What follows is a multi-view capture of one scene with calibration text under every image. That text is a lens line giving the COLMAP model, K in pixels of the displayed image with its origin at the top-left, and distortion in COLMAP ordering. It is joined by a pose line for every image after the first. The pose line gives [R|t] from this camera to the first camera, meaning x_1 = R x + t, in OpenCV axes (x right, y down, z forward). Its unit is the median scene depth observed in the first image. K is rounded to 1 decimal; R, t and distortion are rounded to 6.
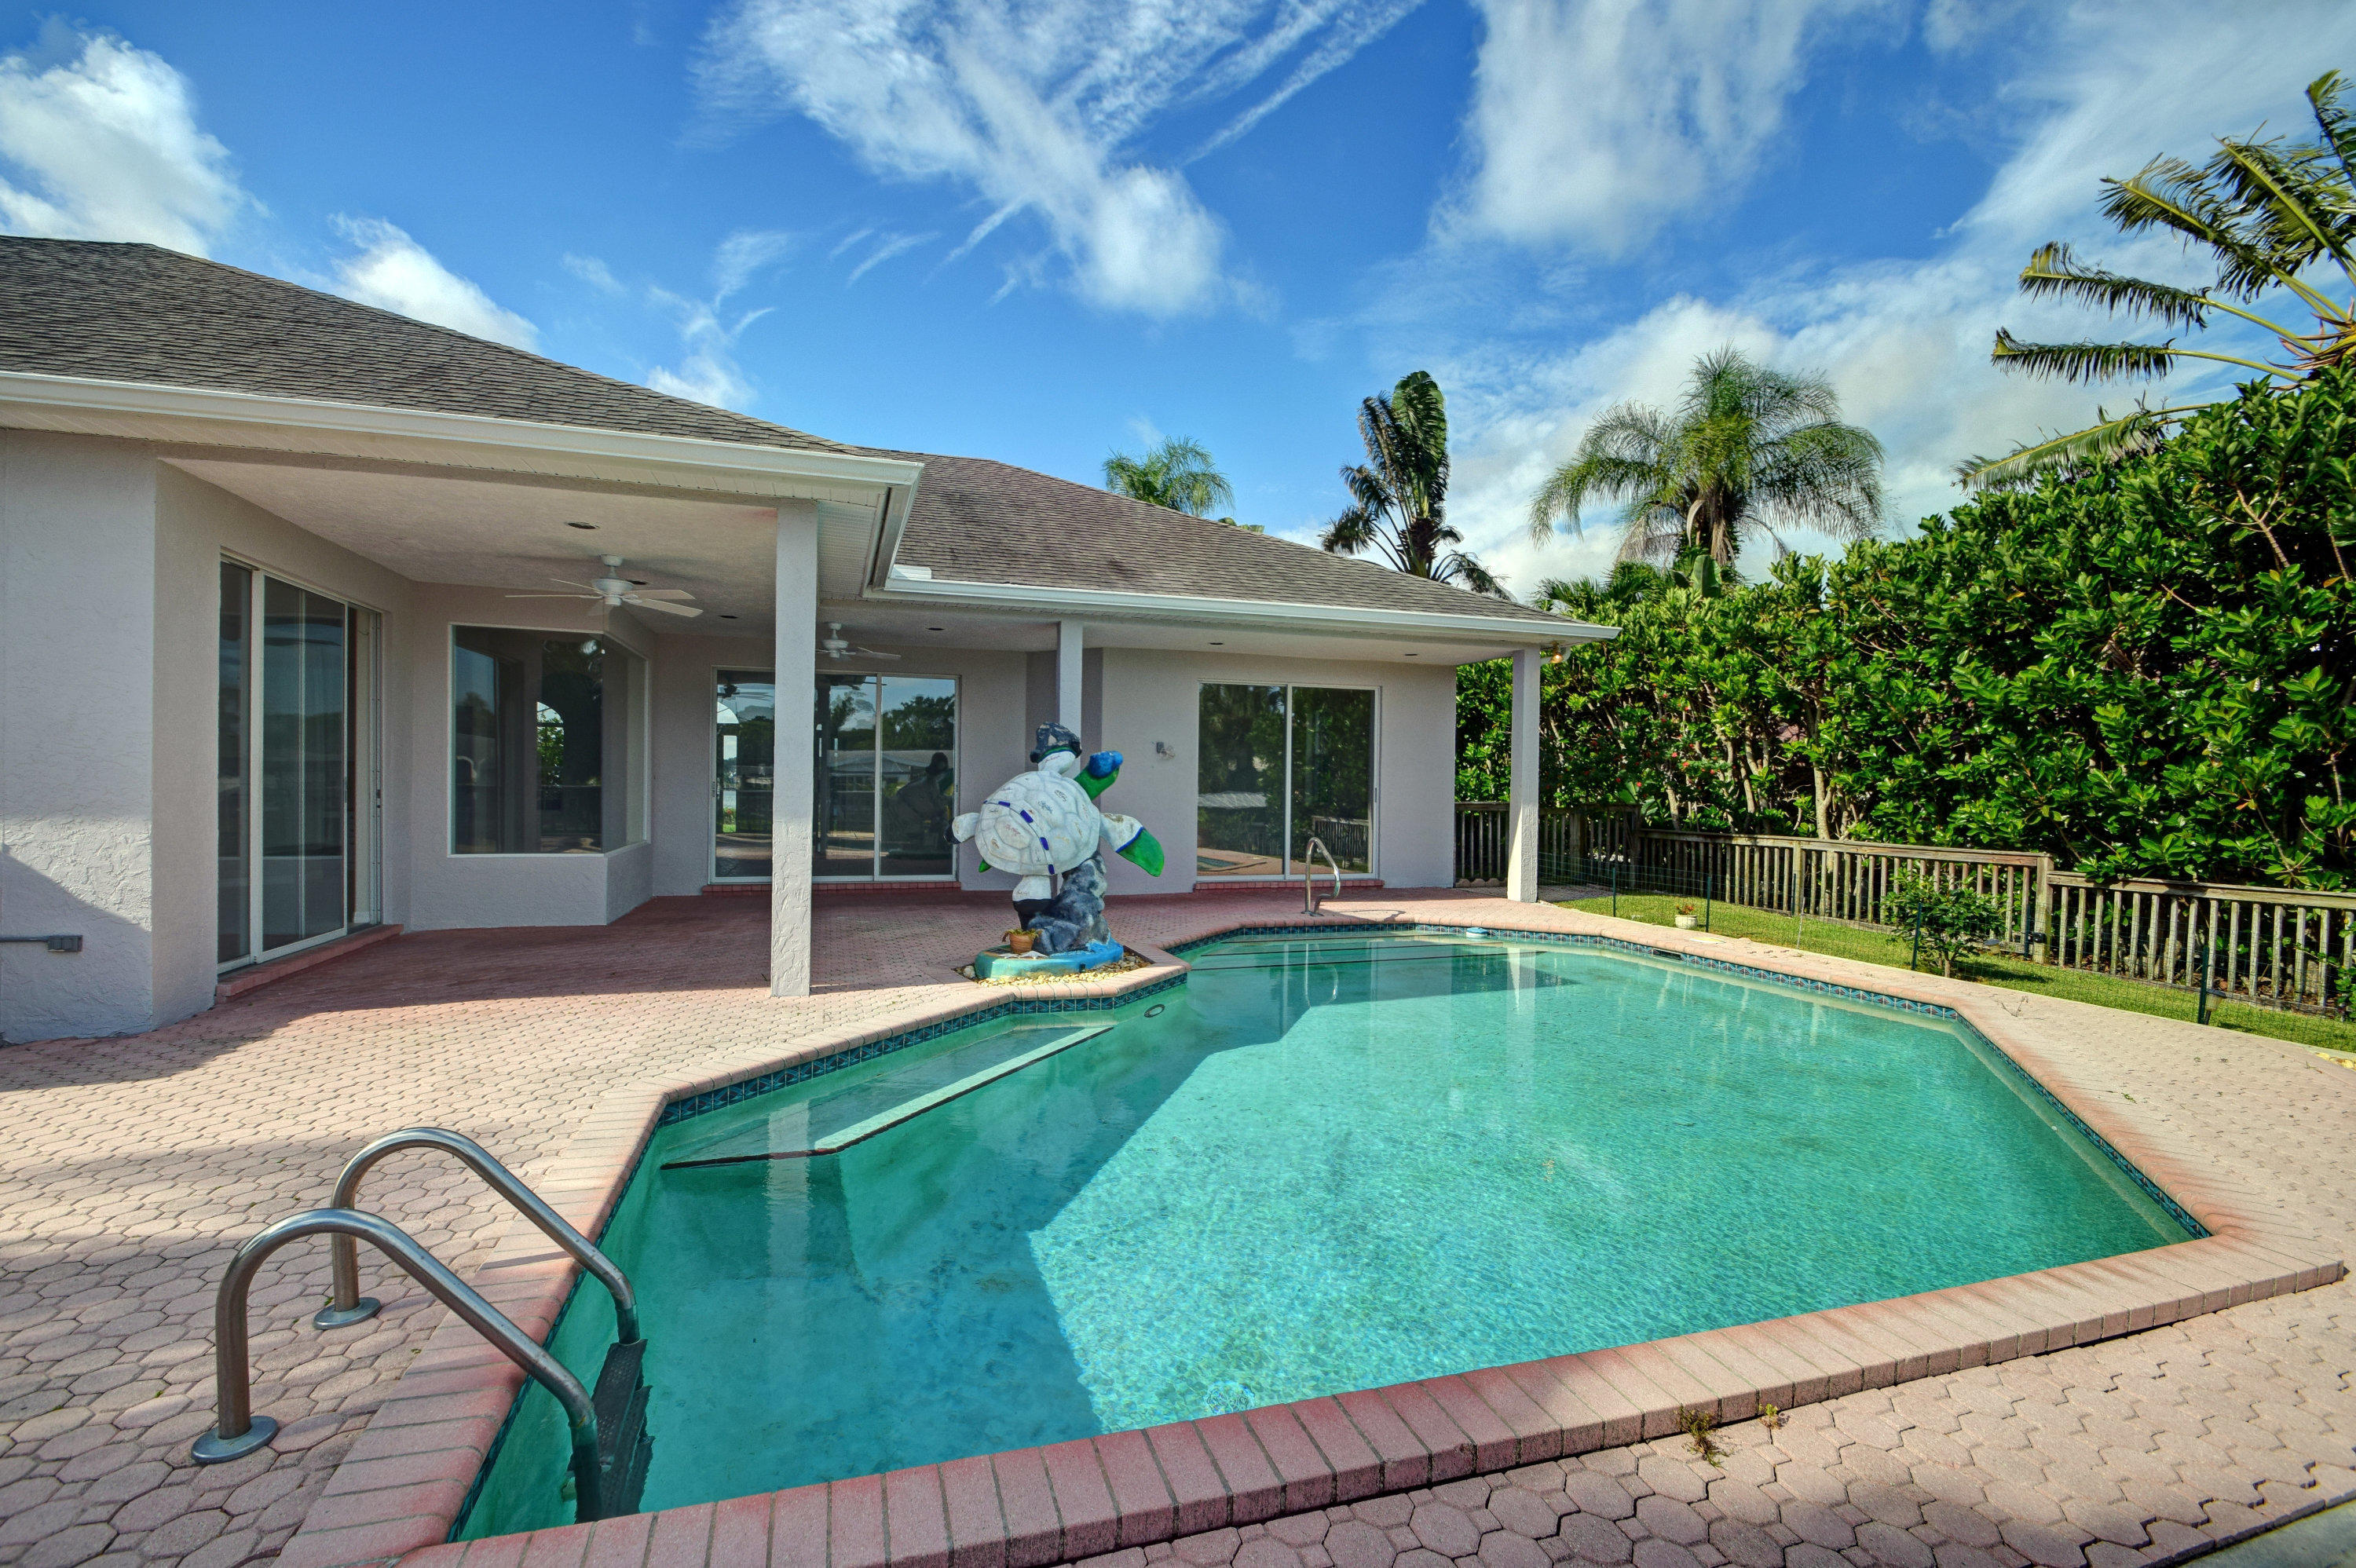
lens RADIAL K [[1037.0, 0, 1153.3], [0, 1037.0, 786.3], [0, 0, 1]] dist [-0.000256, -0.000444]
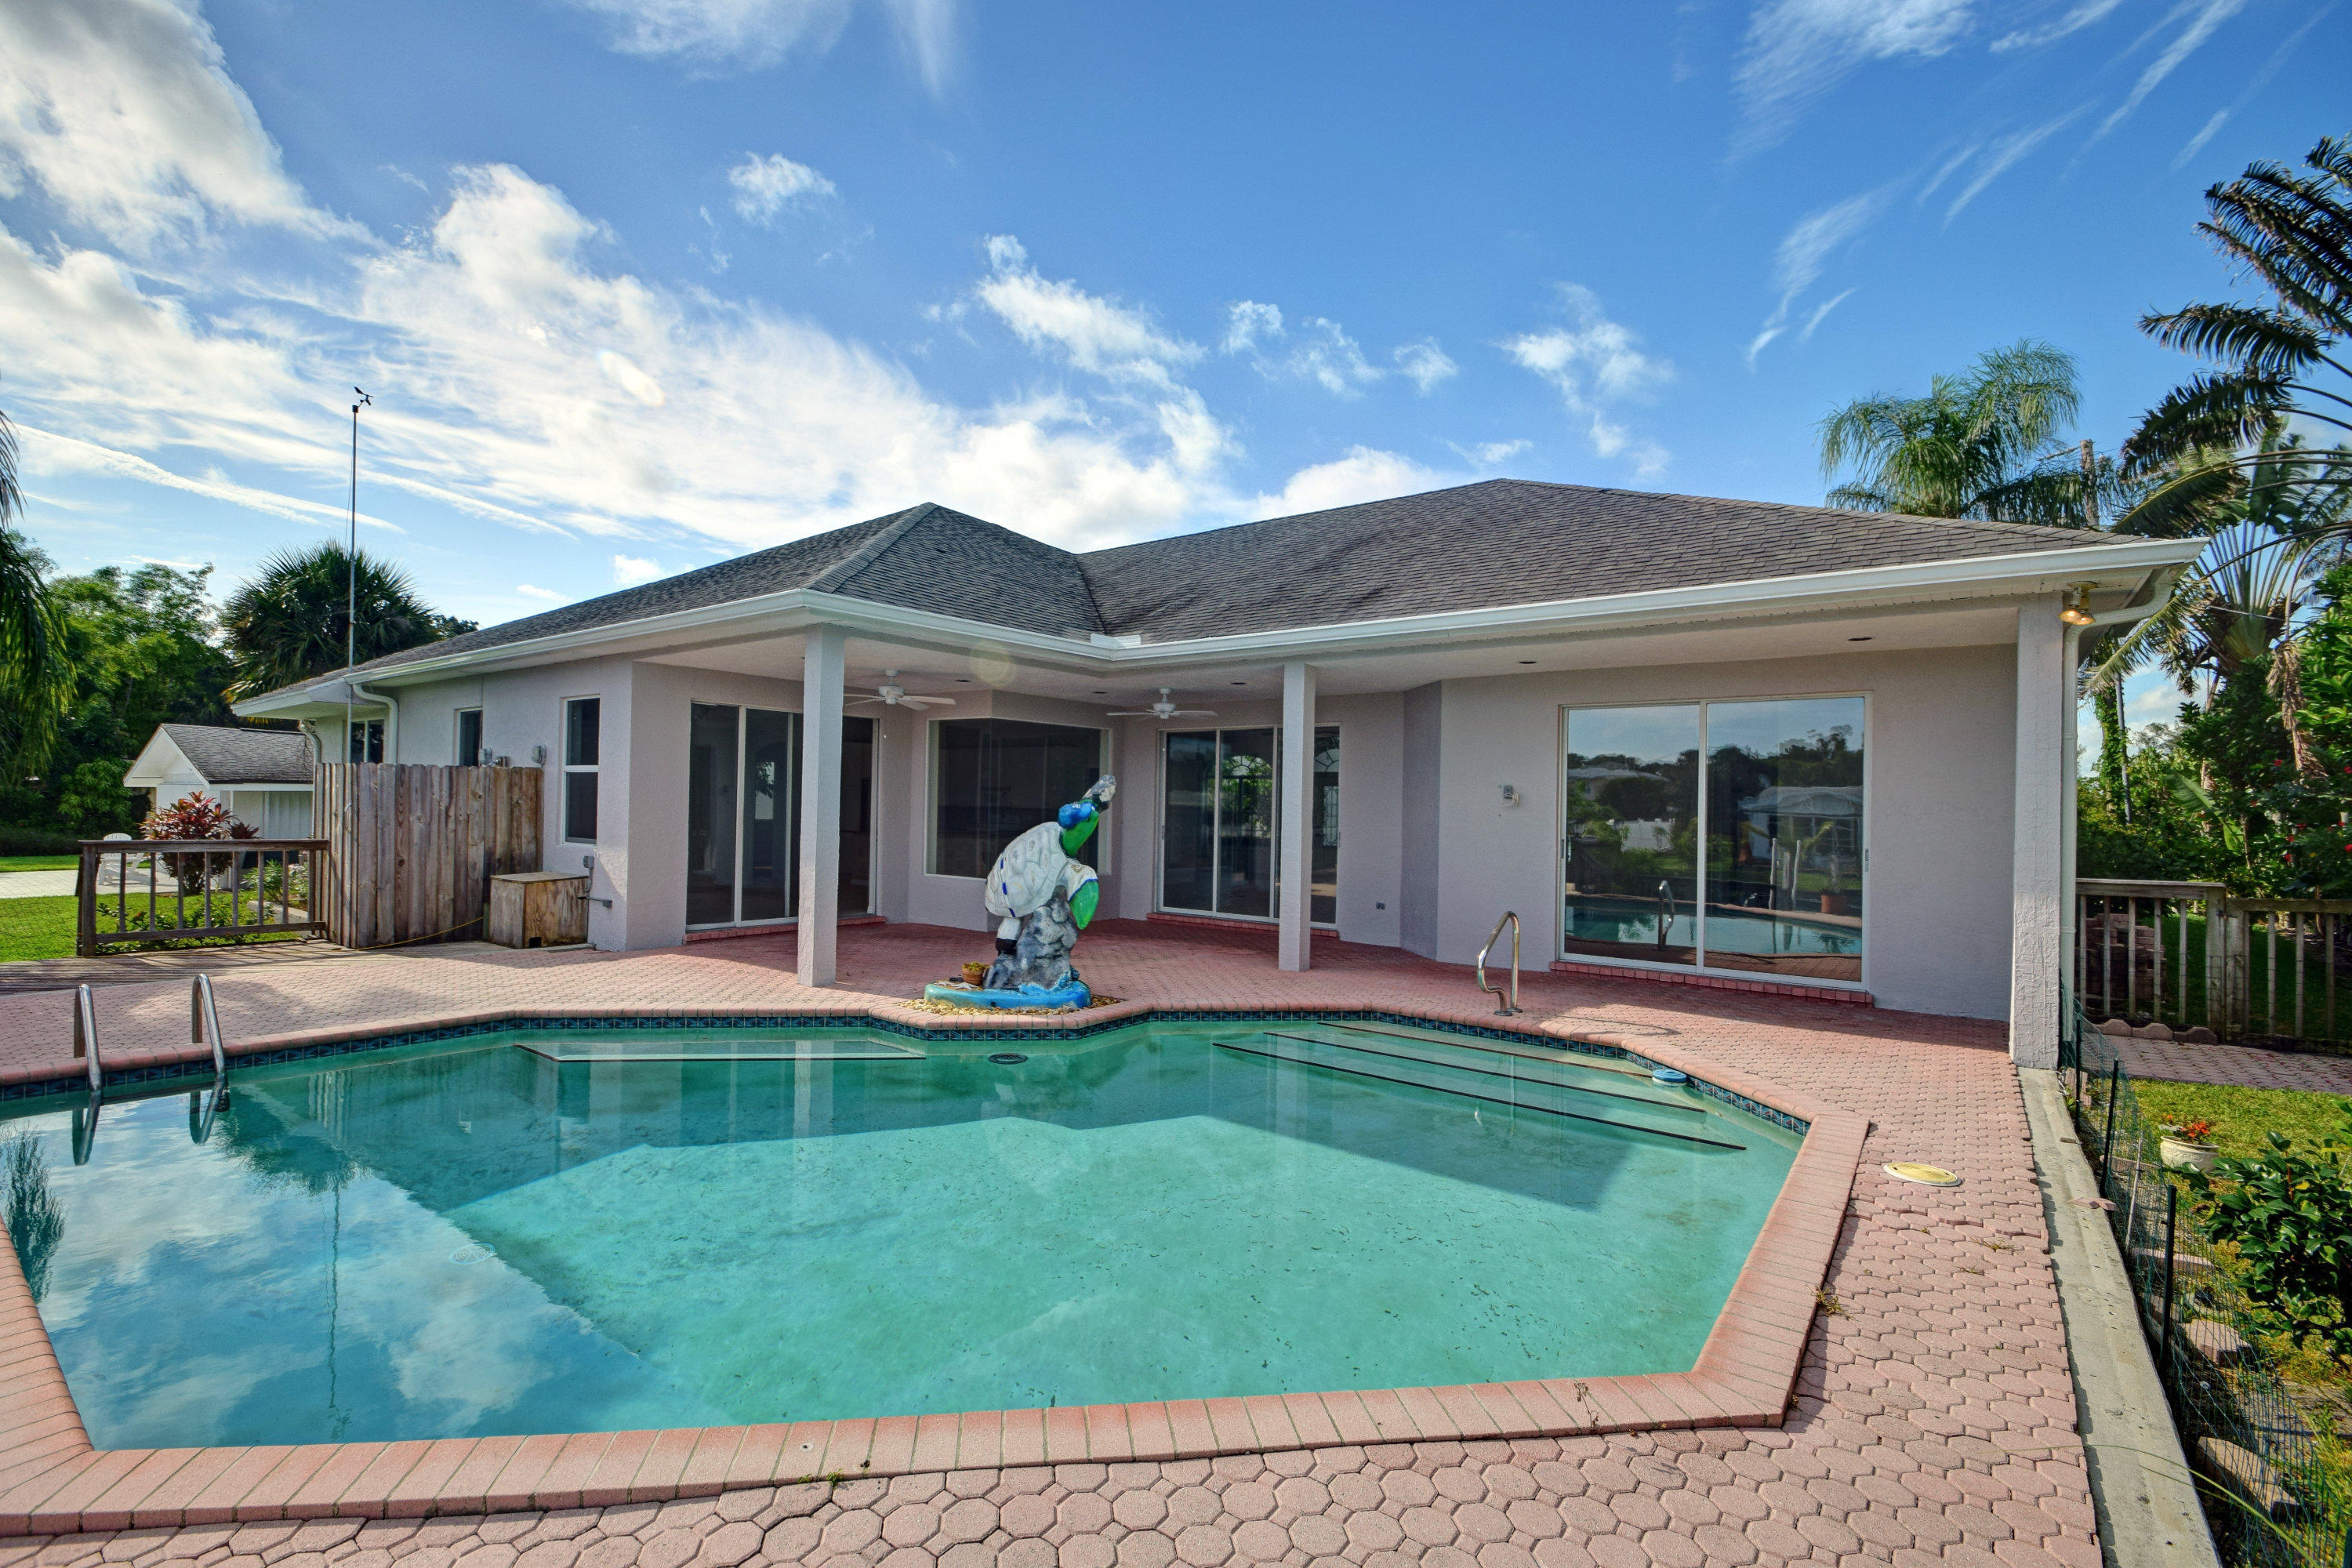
lens RADIAL K [[1060.7, 0, 1148.4], [0, 1060.7, 793.7], [0, 0, 1]] dist [-0.013108, -0.000591]
pose [[0.572322, -0.011056, -0.819955, 0.555762], [-0.013916, 0.999634, -0.023192, -0.013486], [0.819911, 0.024684, 0.571959, 0.289330]]
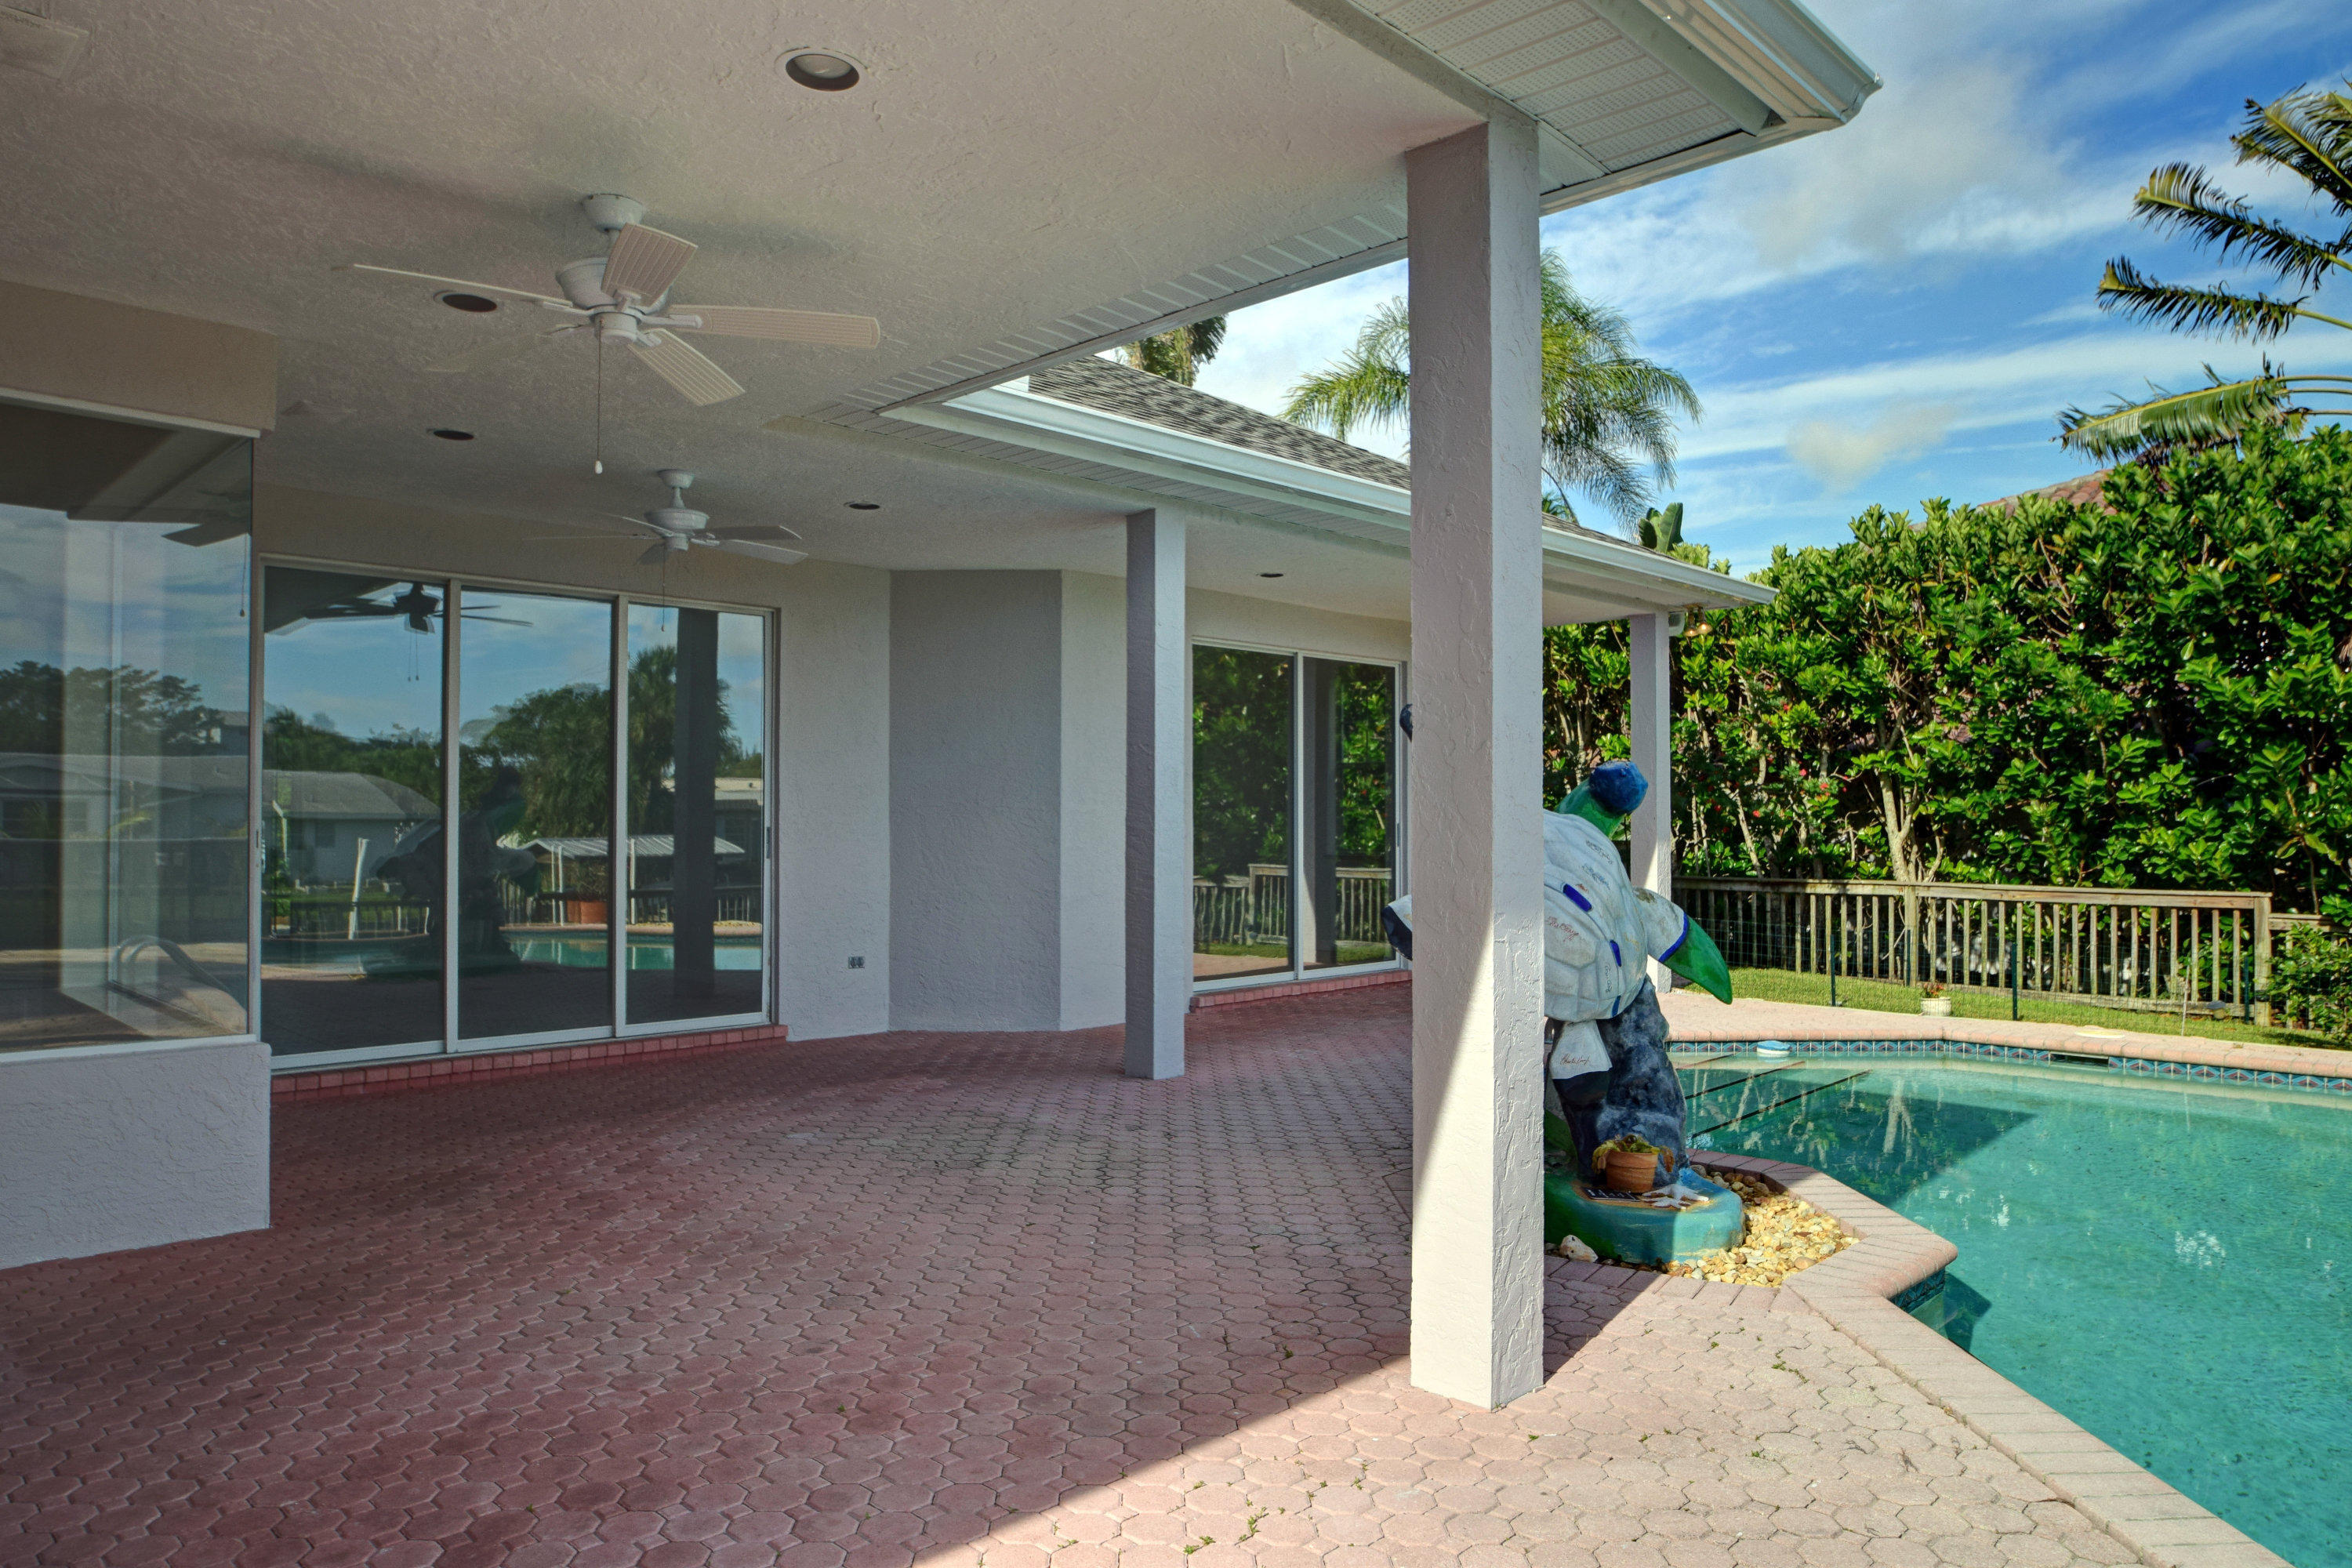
lens RADIAL K [[1472.2, 0, 1176.0], [0, 1472.2, 784.0], [0, 0, 1]] dist [0.002357, 0.001166]
pose [[0.885107, -0.001360, 0.465386, -0.365480], [0.011816, 0.999739, -0.019552, -0.007070], [-0.465238, 0.022805, 0.884892, 0.299401]]
